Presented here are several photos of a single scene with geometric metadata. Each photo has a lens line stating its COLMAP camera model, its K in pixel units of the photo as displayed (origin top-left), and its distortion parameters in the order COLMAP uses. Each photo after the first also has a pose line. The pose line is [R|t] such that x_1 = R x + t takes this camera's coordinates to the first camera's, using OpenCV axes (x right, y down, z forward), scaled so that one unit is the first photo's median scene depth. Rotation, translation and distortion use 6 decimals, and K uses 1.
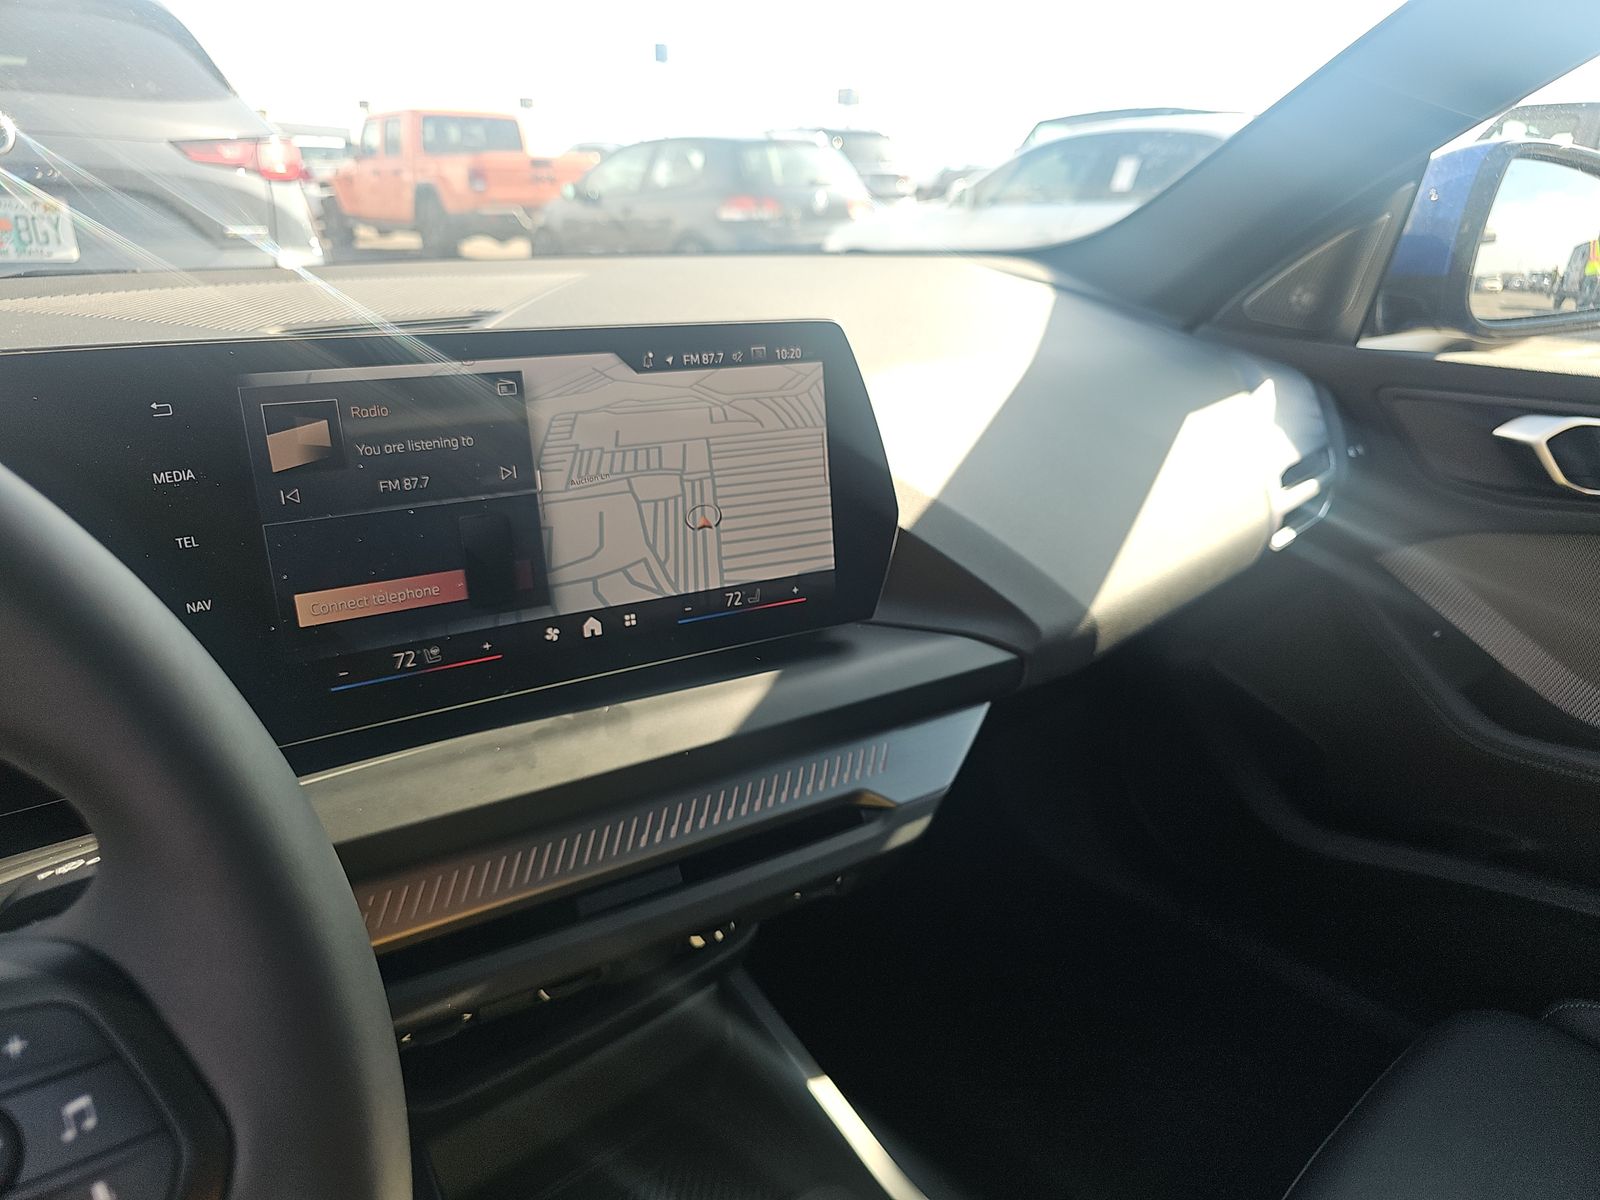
lens RADIAL K [[1086.4, 0, 796.5], [0, 1086.4, 588.1], [0, 0, 1]] dist [0.037949, -0.049465]
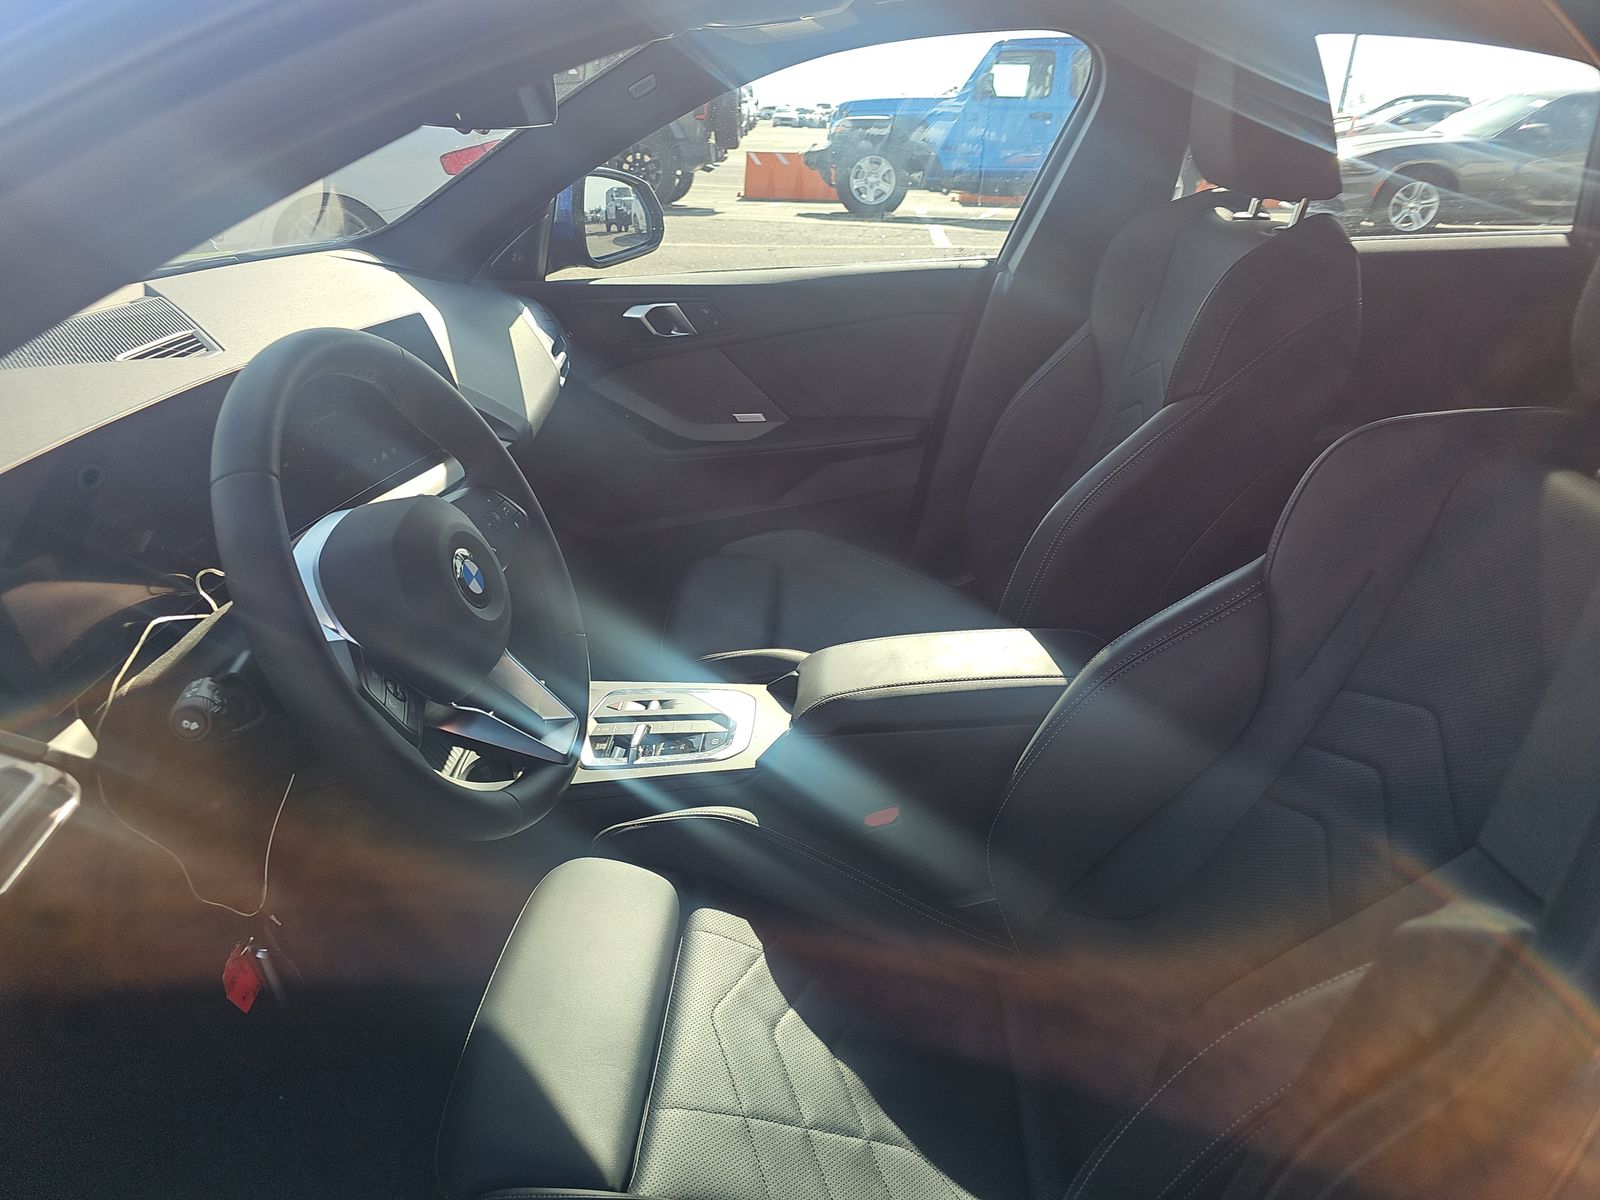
lens RADIAL K [[1086.4, 0, 796.5], [0, 1086.4, 588.1], [0, 0, 1]] dist [0.037949, -0.049465]
pose [[0.701835, -0.310308, 0.641200, -0.636816], [0.256343, 0.949849, 0.179095, 0.065639], [-0.664618, 0.038672, 0.746182, -0.767049]]
